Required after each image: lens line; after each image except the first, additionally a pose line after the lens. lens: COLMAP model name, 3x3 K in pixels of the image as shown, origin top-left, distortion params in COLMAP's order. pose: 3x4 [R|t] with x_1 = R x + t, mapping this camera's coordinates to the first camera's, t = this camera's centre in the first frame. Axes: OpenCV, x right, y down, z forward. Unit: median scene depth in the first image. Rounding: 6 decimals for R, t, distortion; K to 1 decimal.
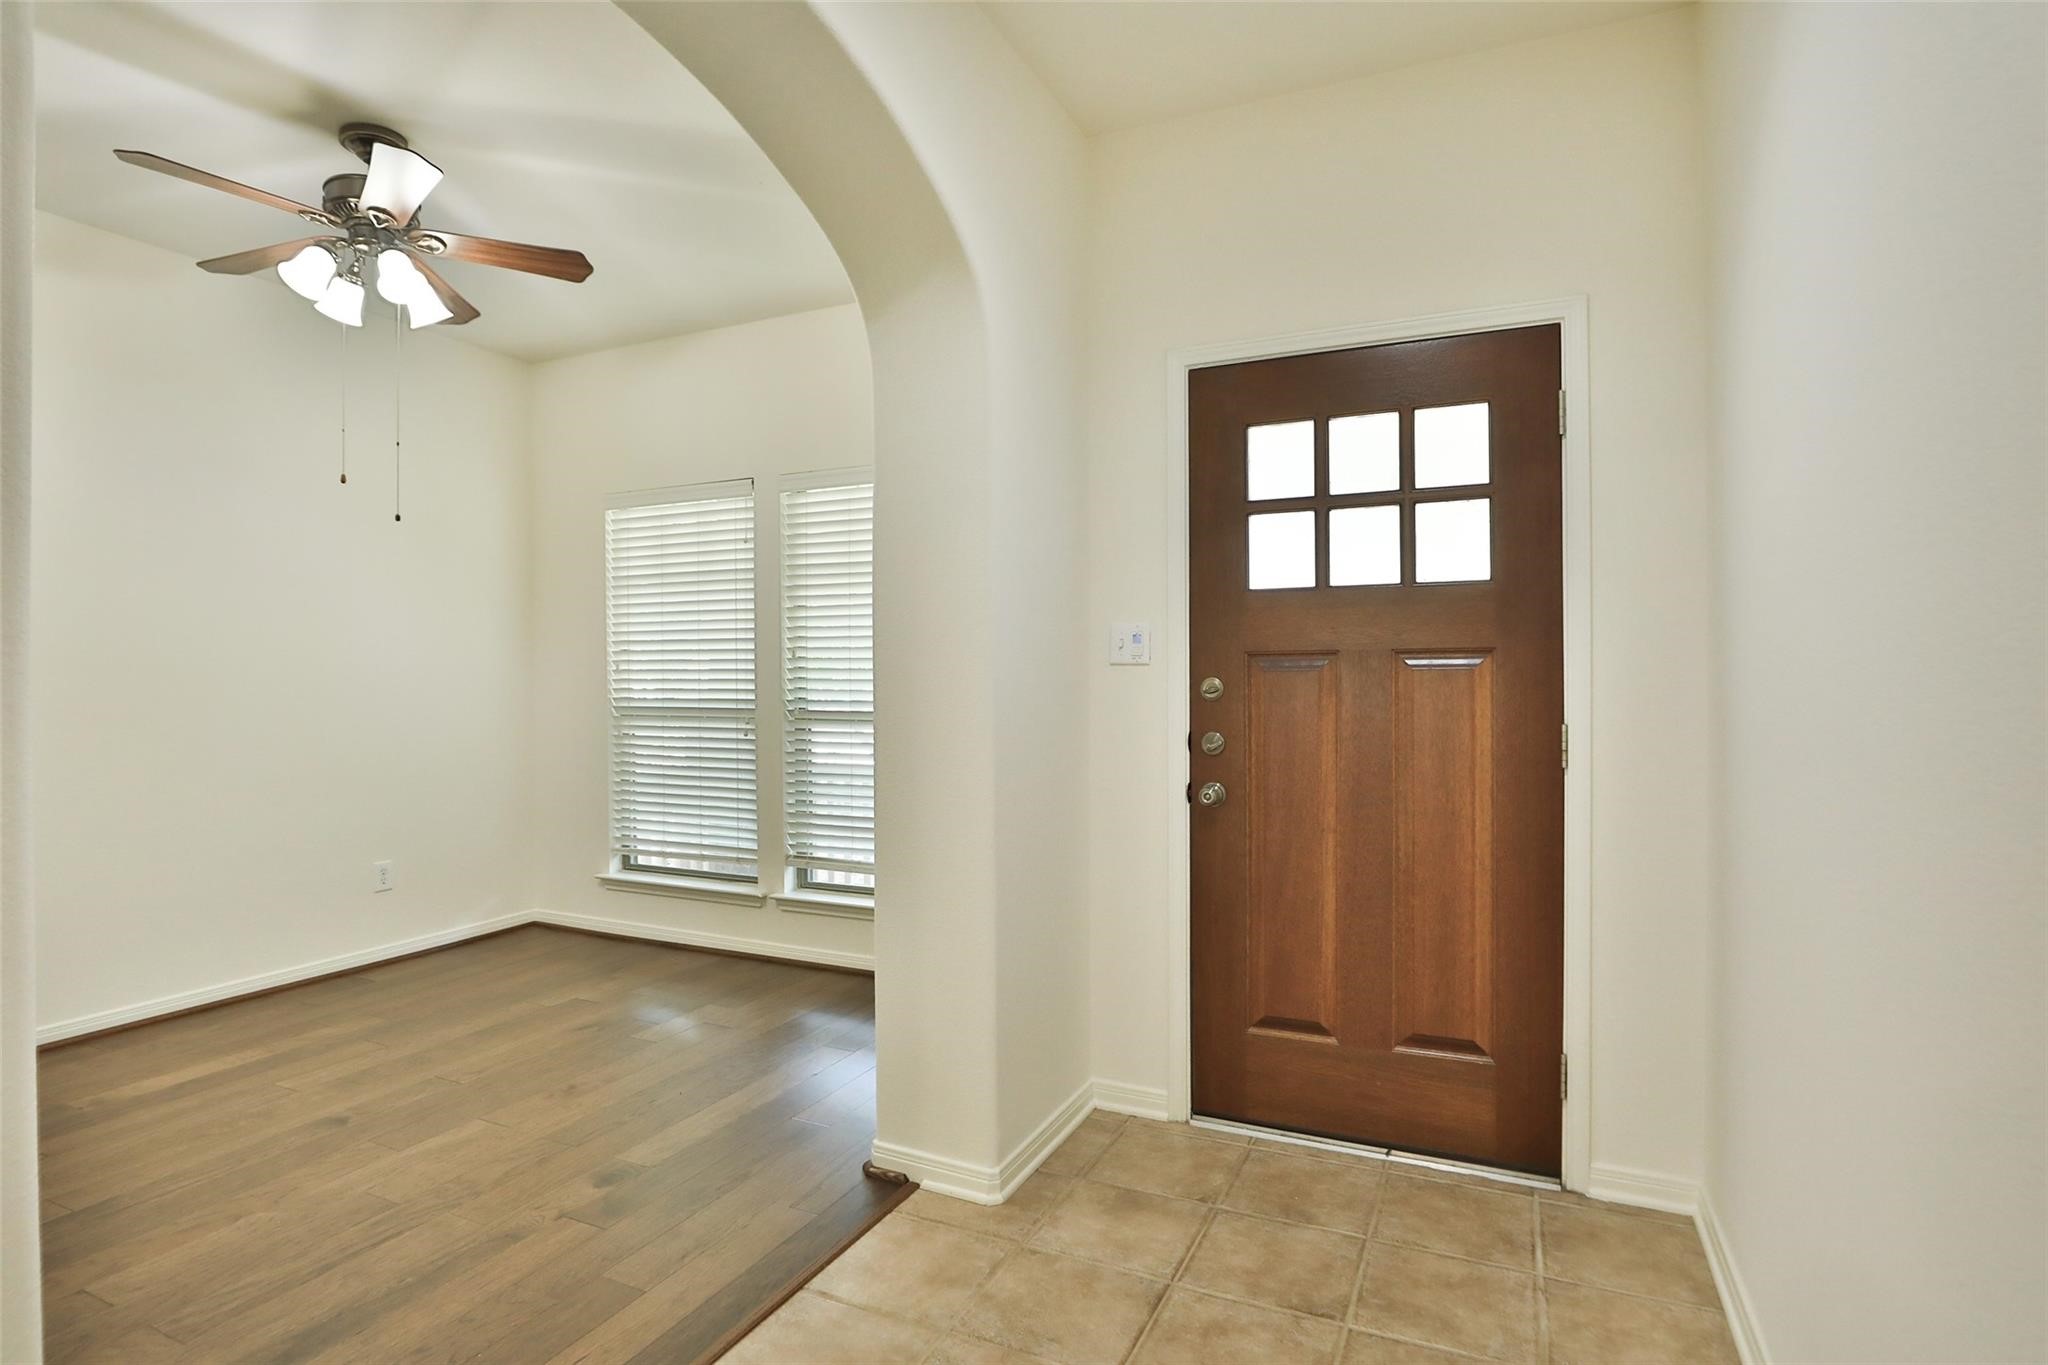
lens RADIAL K [[1044.3, 0, 1024.0], [0, 1044.3, 682.5], [0, 0, 1]] dist [-0.053015, 0.017357]
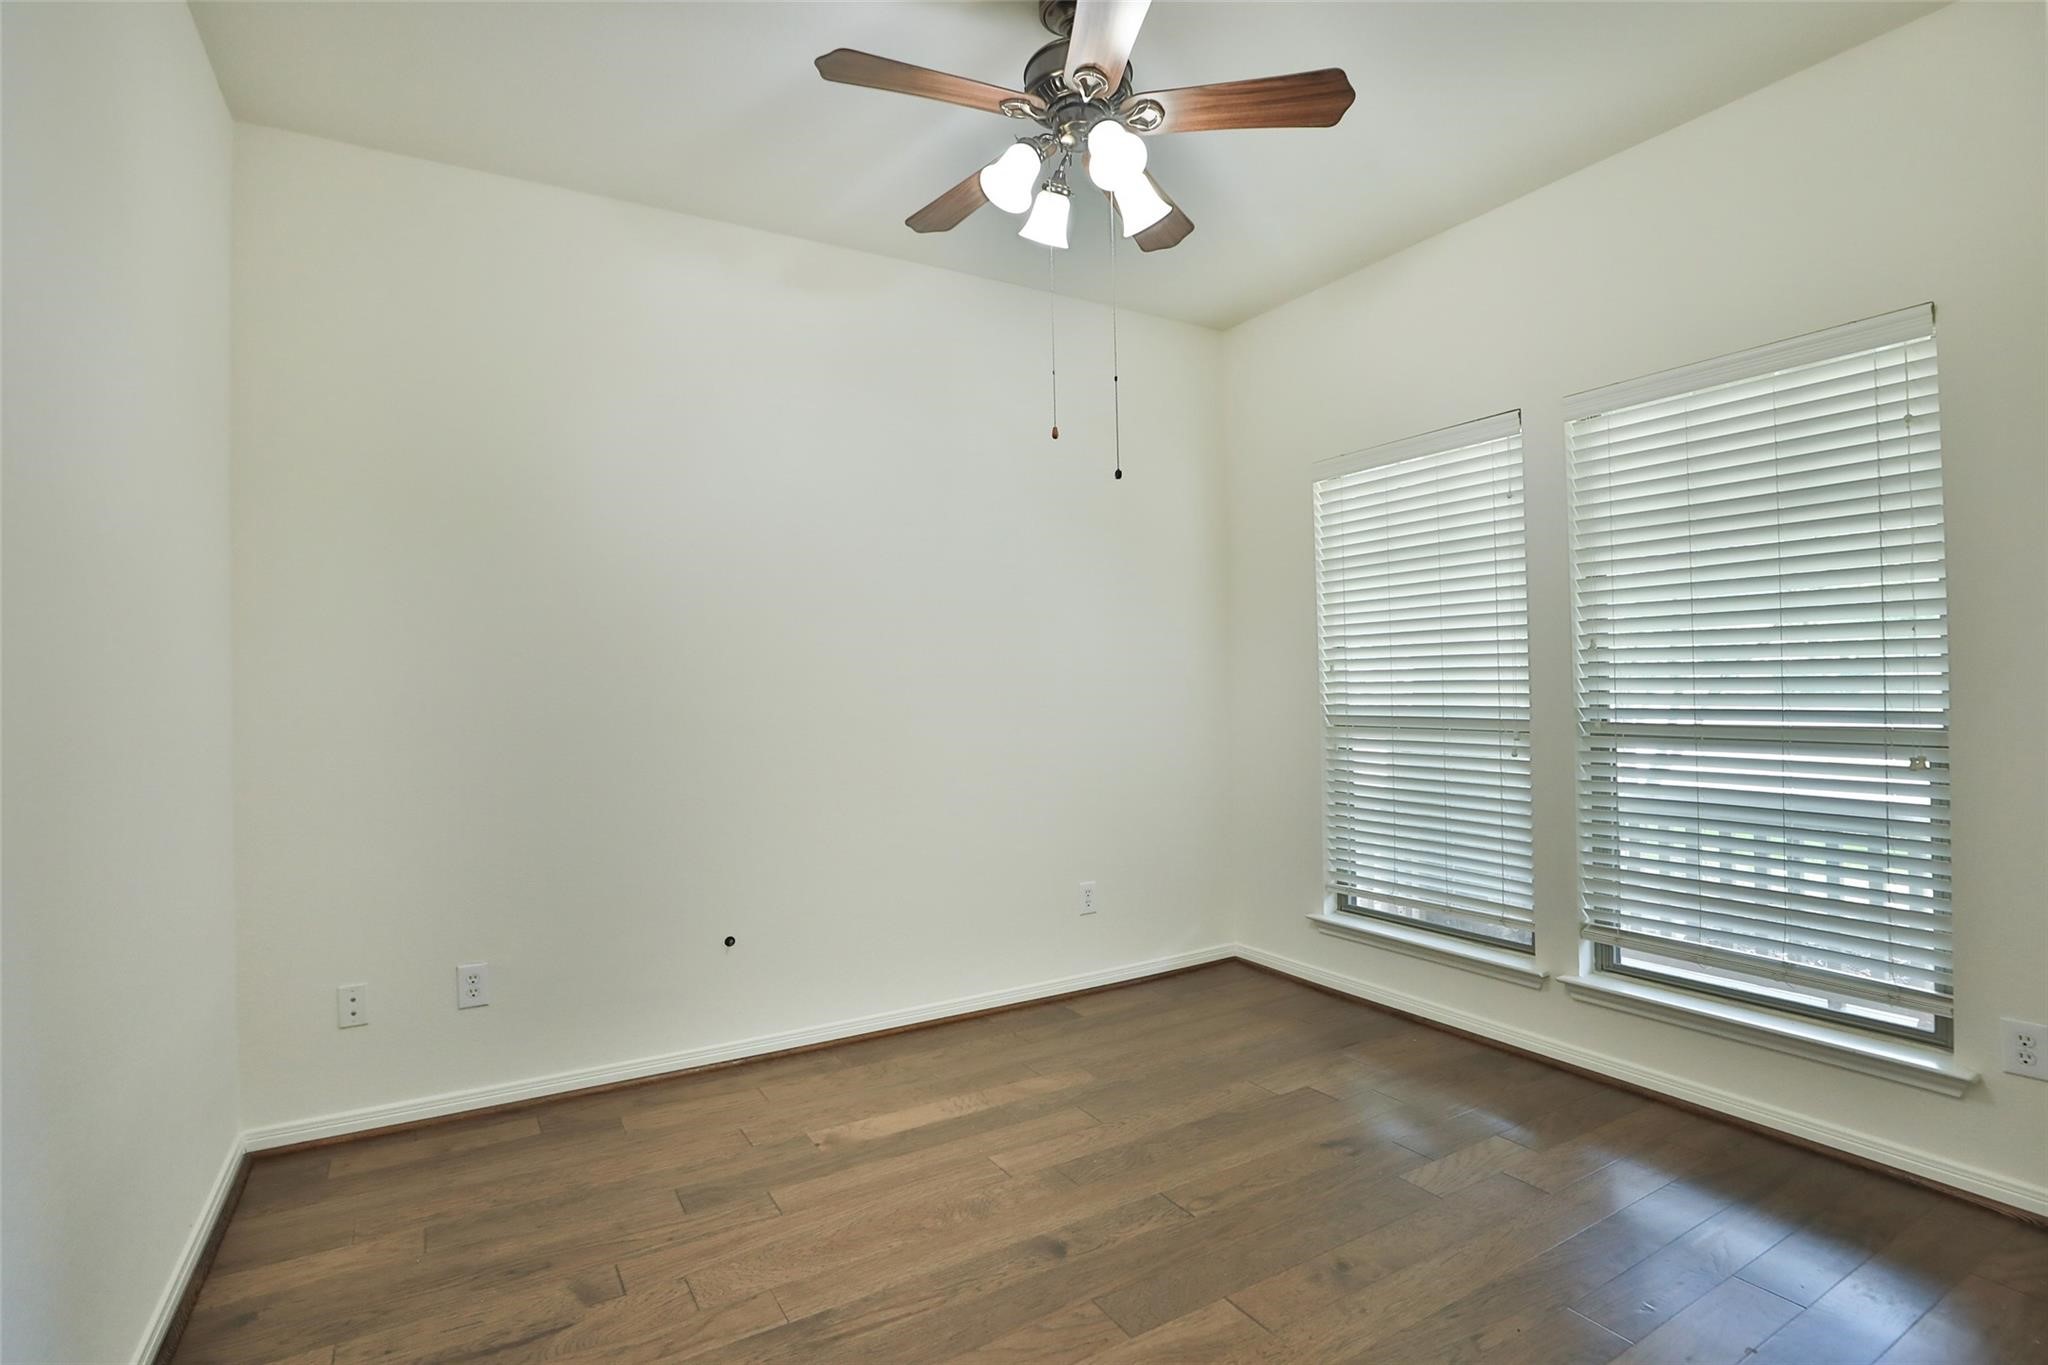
lens RADIAL K [[987.8, 0, 1024.0], [0, 987.8, 682.5], [0, 0, 1]] dist [-0.048233, 0.013421]
pose [[0.825393, -0.013705, -0.564392, -0.164740], [0.011661, 0.999906, -0.007228, -0.000566], [0.564438, -0.000615, 0.825475, 0.227369]]
